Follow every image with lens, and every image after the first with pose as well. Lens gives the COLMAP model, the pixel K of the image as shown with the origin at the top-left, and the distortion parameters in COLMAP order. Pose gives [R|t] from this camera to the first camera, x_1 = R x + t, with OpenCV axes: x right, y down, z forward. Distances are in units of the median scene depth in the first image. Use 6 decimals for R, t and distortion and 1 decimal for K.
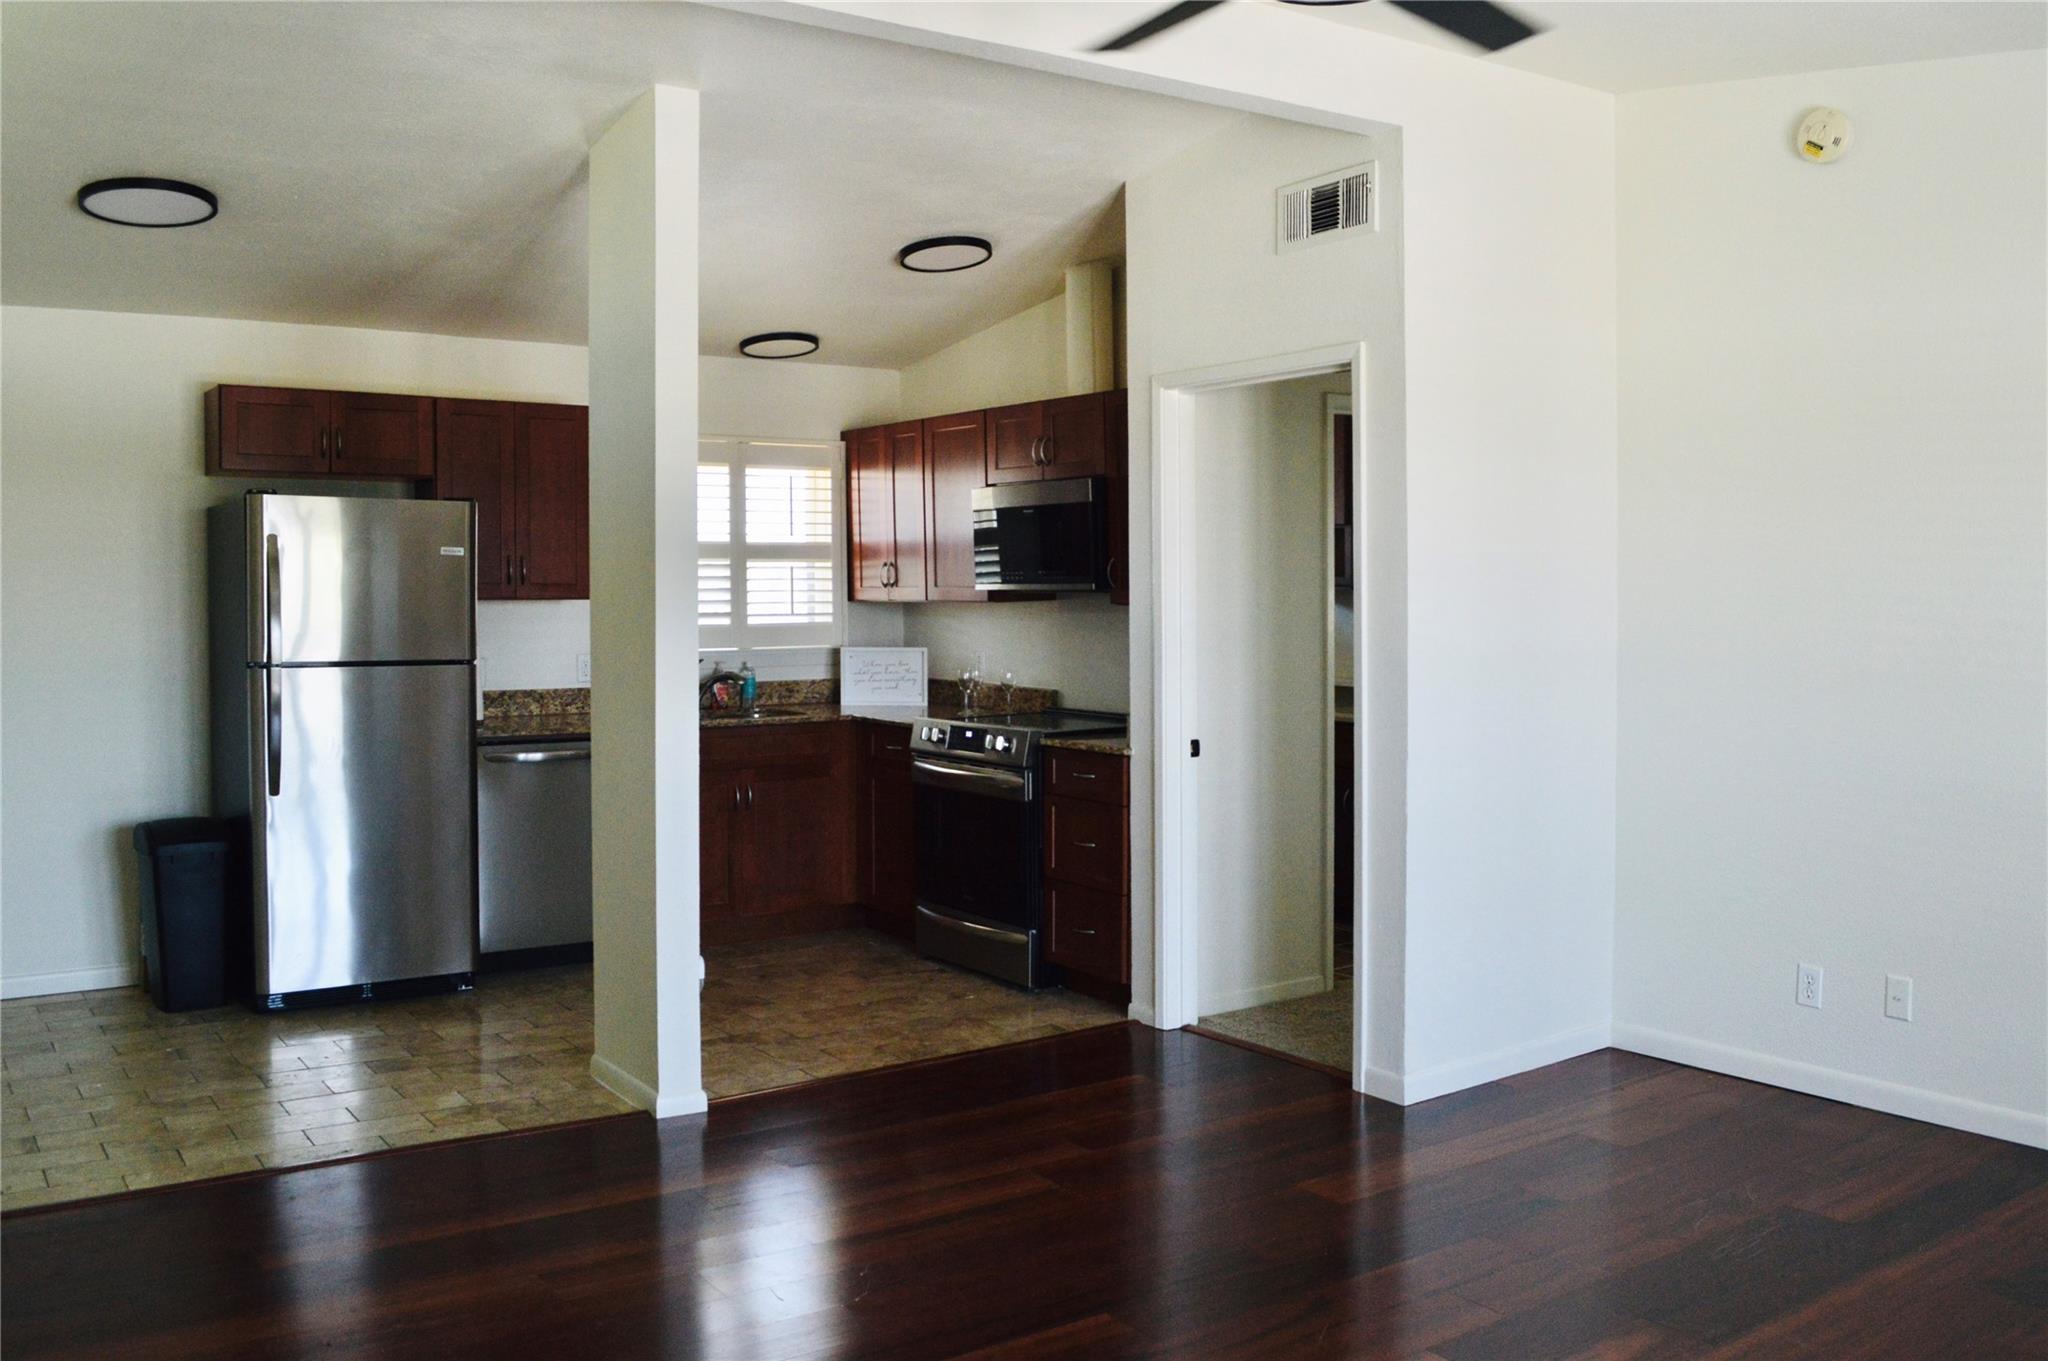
lens RADIAL K [[1692.0, 0, 974.1], [0, 1692.0, 678.3], [0, 0, 1]] dist [-0.076218, 0.009651]
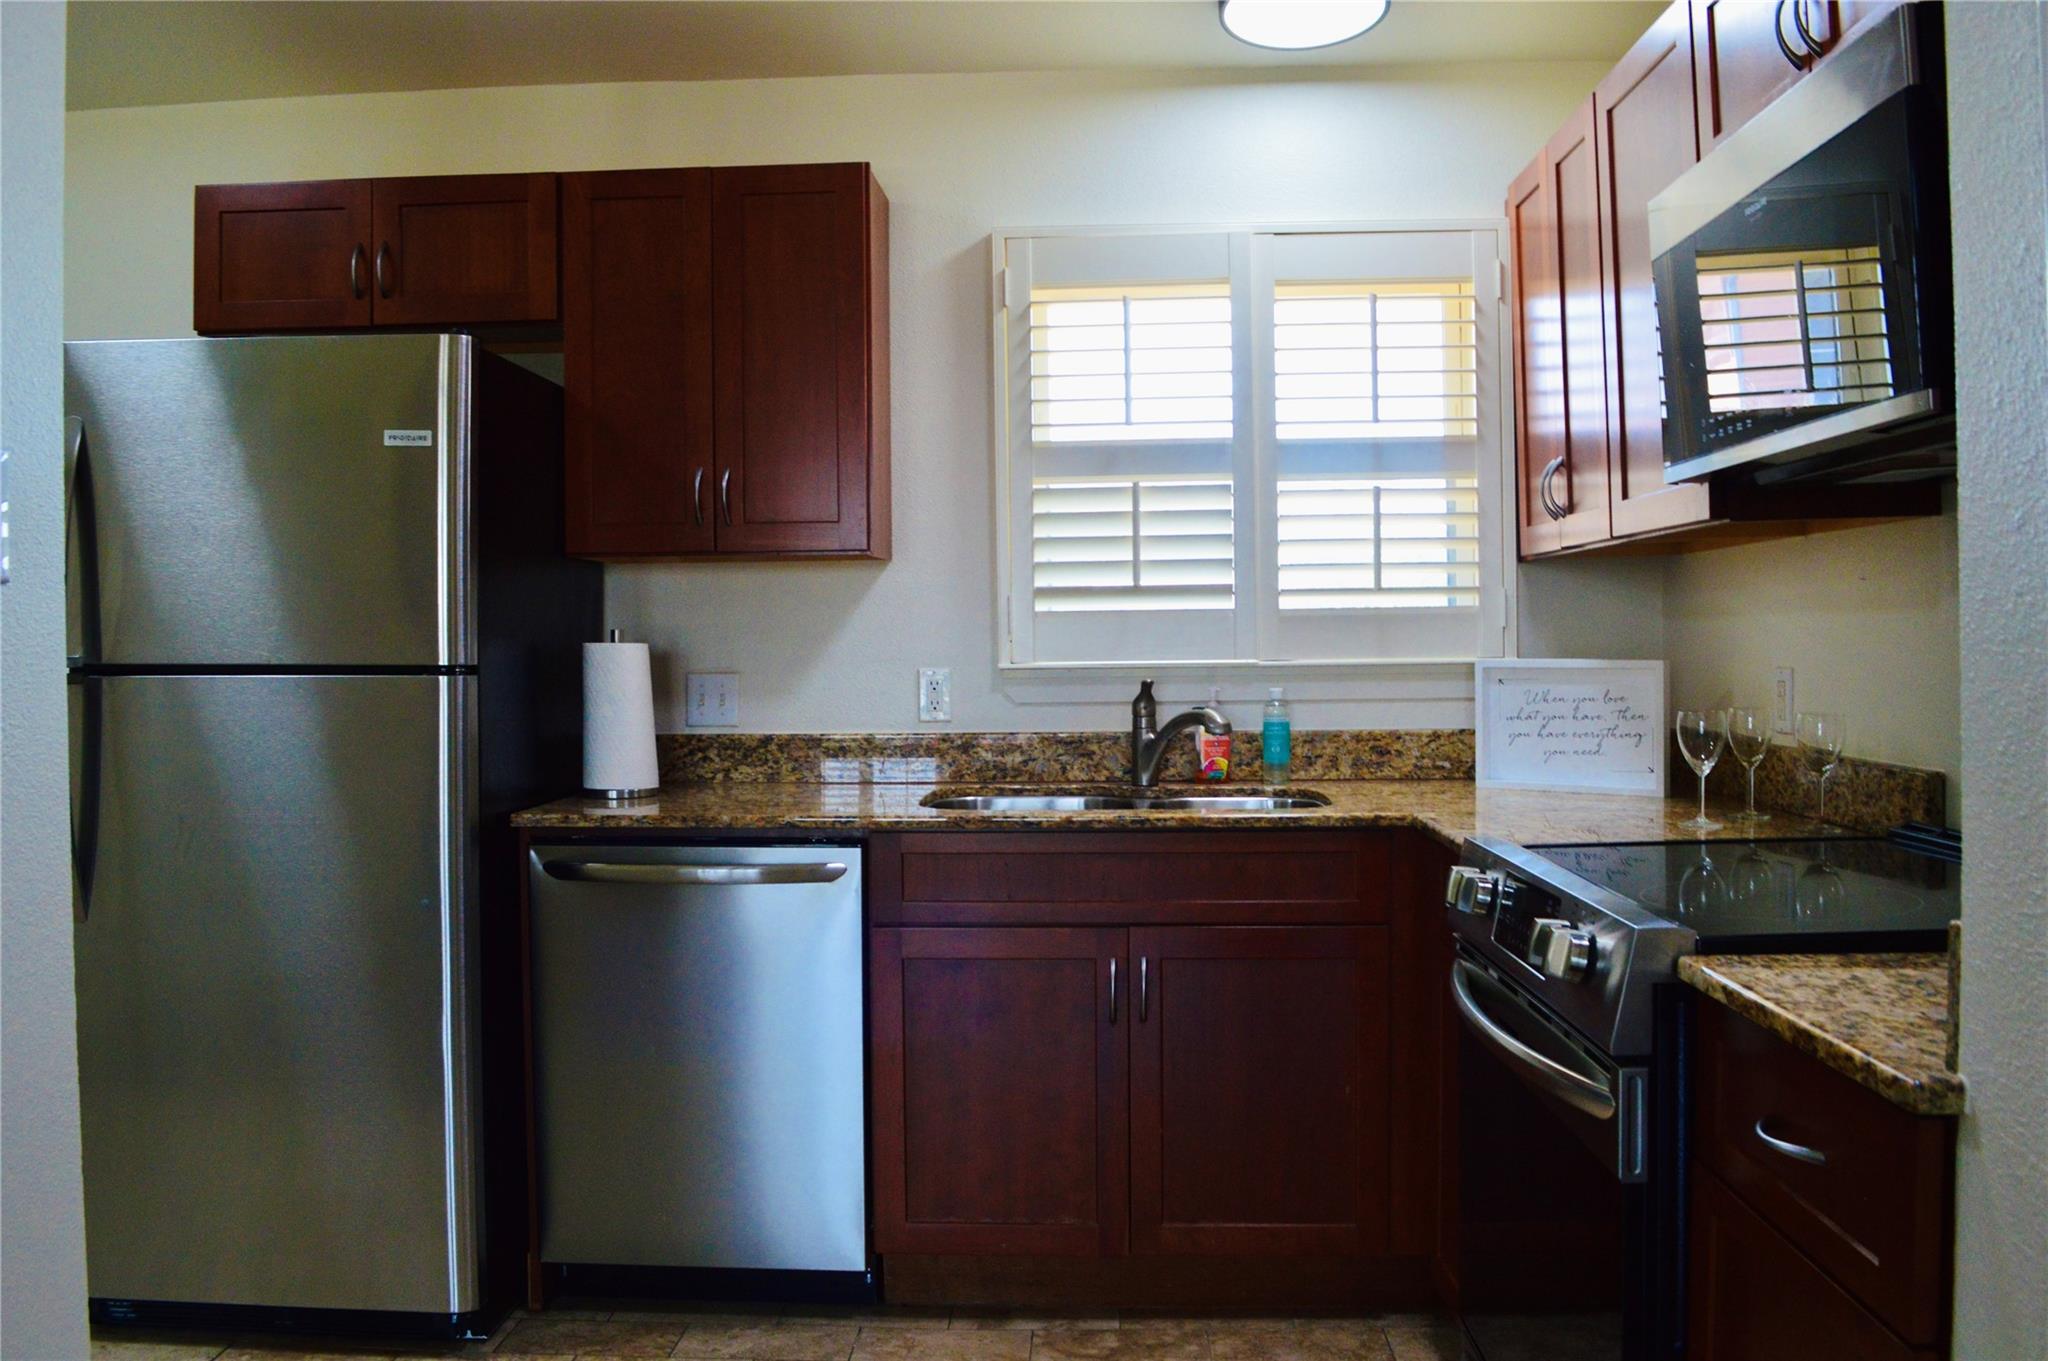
lens RADIAL K [[1692.0, 0, 1027.2], [0, 1692.0, 646.2], [0, 0, 1]] dist [-0.076218, 0.009651]
pose [[0.807850, -0.003292, -0.589378, 0.091449], [-0.023131, 0.999037, -0.037285, -0.002345], [0.588933, 0.043754, 0.806996, 0.580298]]
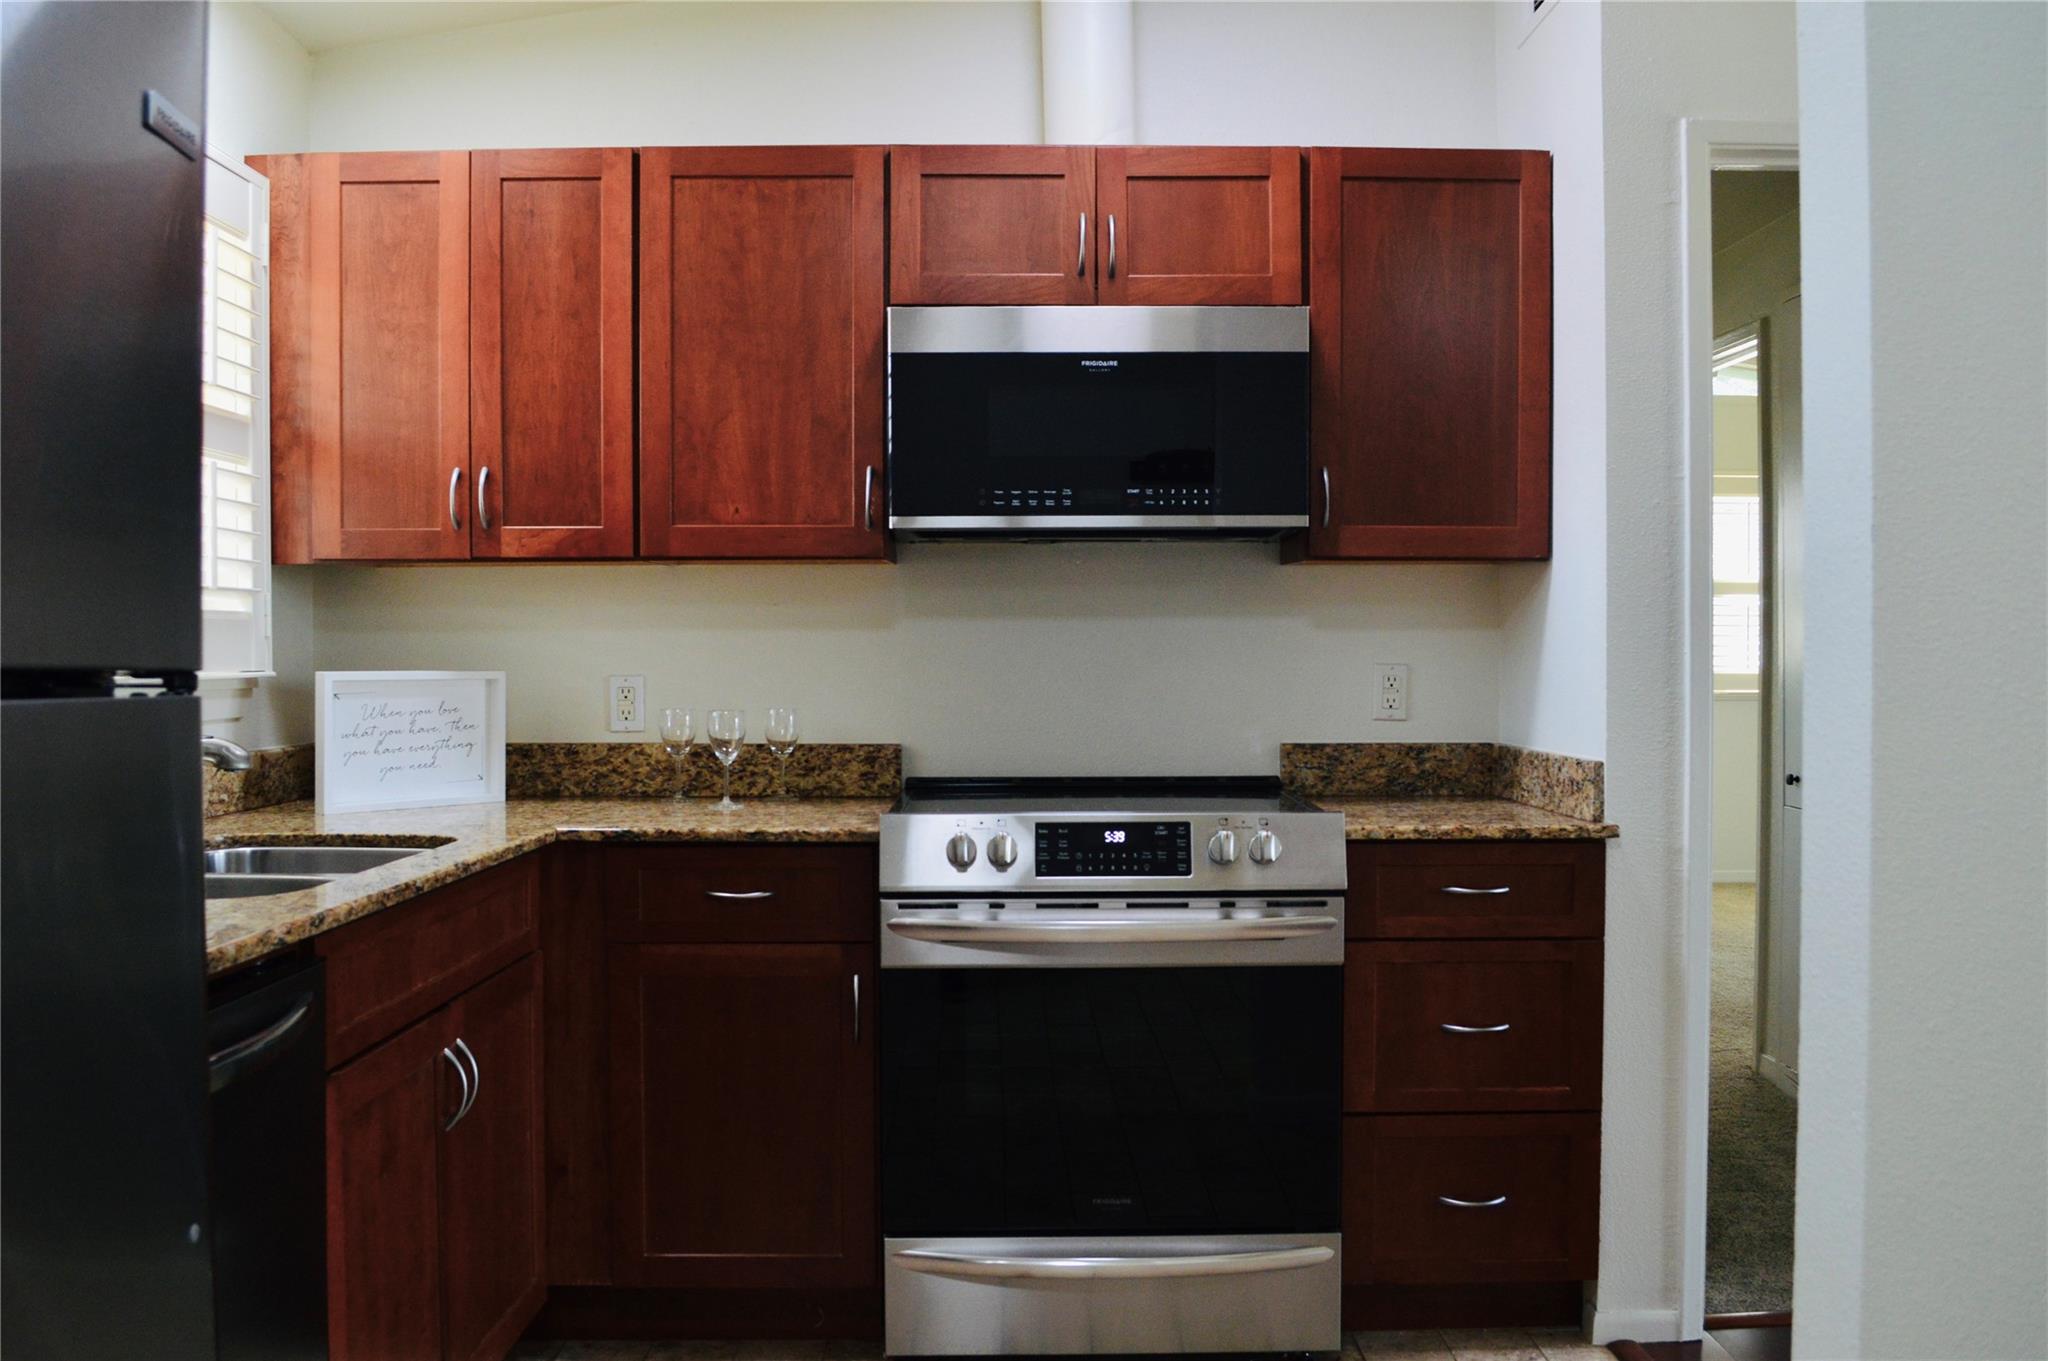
lens RADIAL K [[1692.0, 0, 1013.7], [0, 1692.0, 688.1], [0, 0, 1]] dist [-0.076218, 0.009651]
pose [[0.543177, -0.012198, 0.839530, -0.331791], [0.046800, 0.998780, -0.015768, -0.000408], [-0.838313, 0.047855, 0.543085, 0.659899]]
